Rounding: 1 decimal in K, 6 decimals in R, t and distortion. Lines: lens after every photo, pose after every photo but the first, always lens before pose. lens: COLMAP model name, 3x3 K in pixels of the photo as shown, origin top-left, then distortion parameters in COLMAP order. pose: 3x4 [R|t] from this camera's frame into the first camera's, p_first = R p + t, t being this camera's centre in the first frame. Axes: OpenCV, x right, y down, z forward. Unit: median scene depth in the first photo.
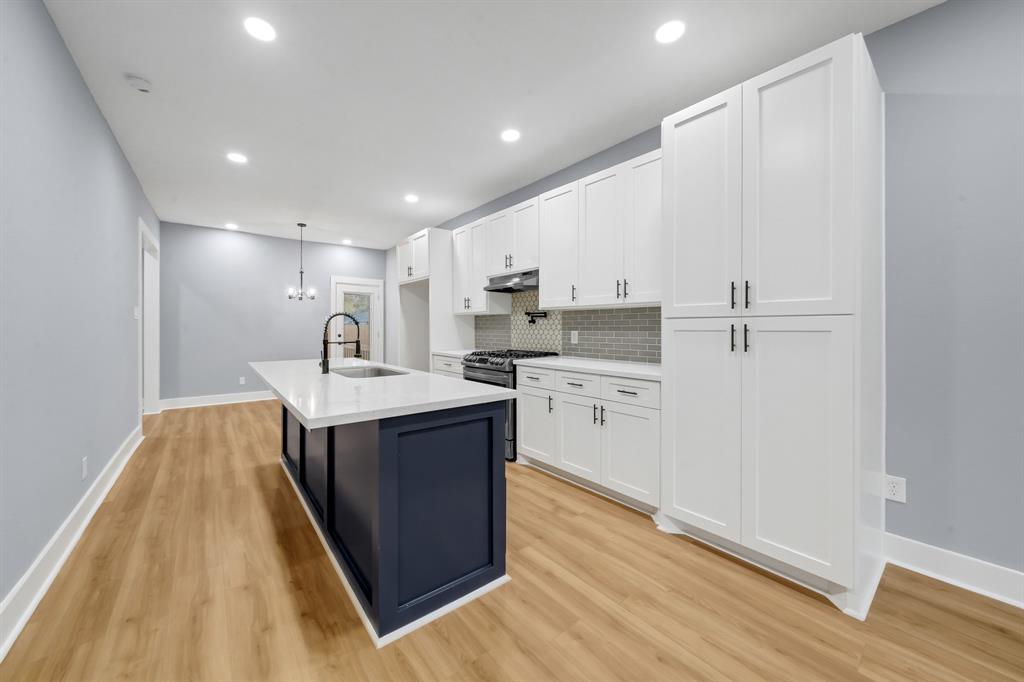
lens RADIAL K [[366.2, 0, 484.6], [0, 366.2, 325.8], [0, 0, 1]] dist [-0.002558, -0.000277]
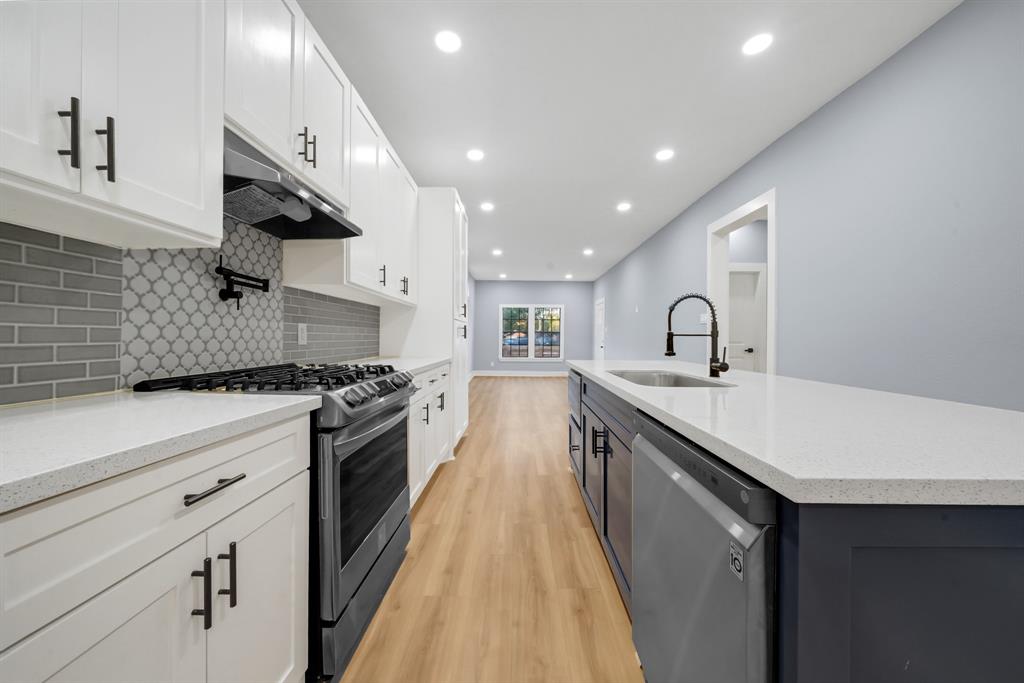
lens RADIAL K [[360.6, 0, 510.0], [0, 360.6, 337.4], [0, 0, 1]] dist [-0.000006, 0.000109]
pose [[-0.787160, 0.001173, 0.616748, -0.379671], [-0.003675, 0.999972, -0.006592, 0.039134], [-0.616738, -0.007456, -0.787133, 1.246808]]
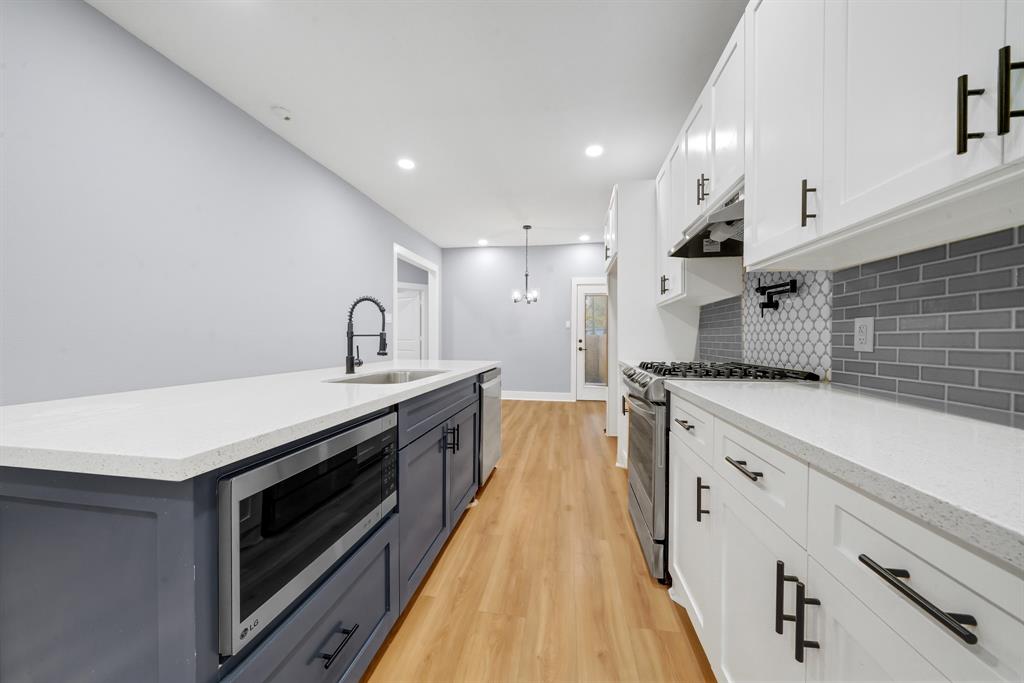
lens RADIAL K [[353.1, 0, 512.0], [0, 353.1, 341.5], [0, 0, 1]] dist [-0.000170, 0.000081]
pose [[0.694991, 0.009343, -0.718958, 0.254023], [-0.001438, 0.999932, 0.011604, 0.034311], [0.719017, -0.007031, 0.694957, 0.488250]]
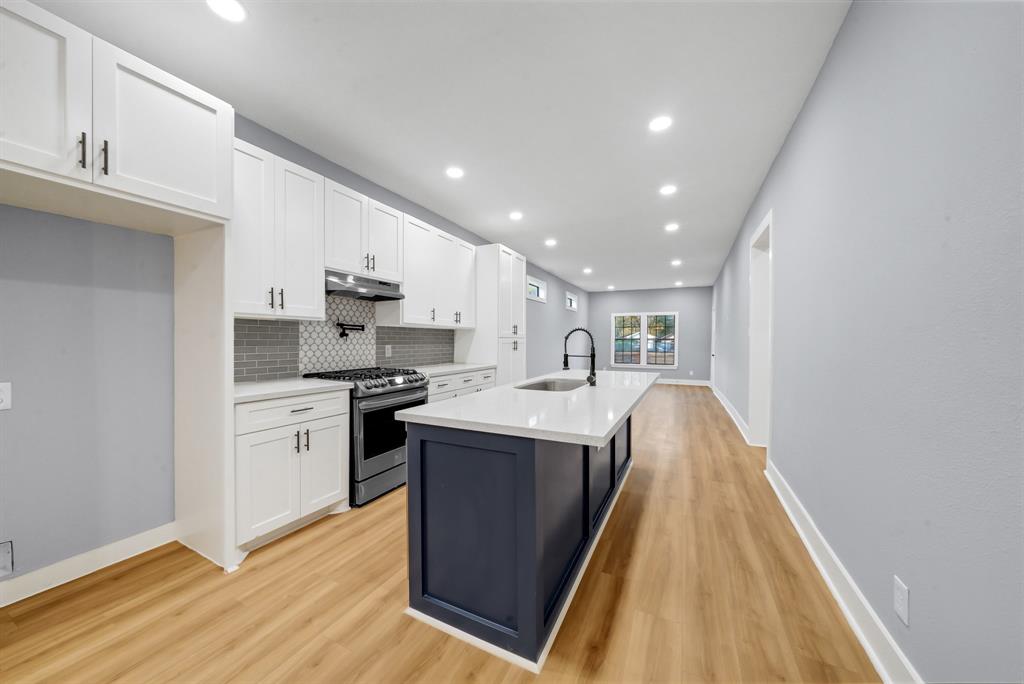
lens RADIAL K [[353.1, 0, 512.0], [0, 353.1, 342.0], [0, 0, 1]] dist [-0.000170, 0.000081]
pose [[-0.447991, -0.000802, 0.894038, -0.844897], [-0.003433, 0.999994, -0.000823, 0.004510], [-0.894032, -0.003438, -0.447991, 1.134783]]
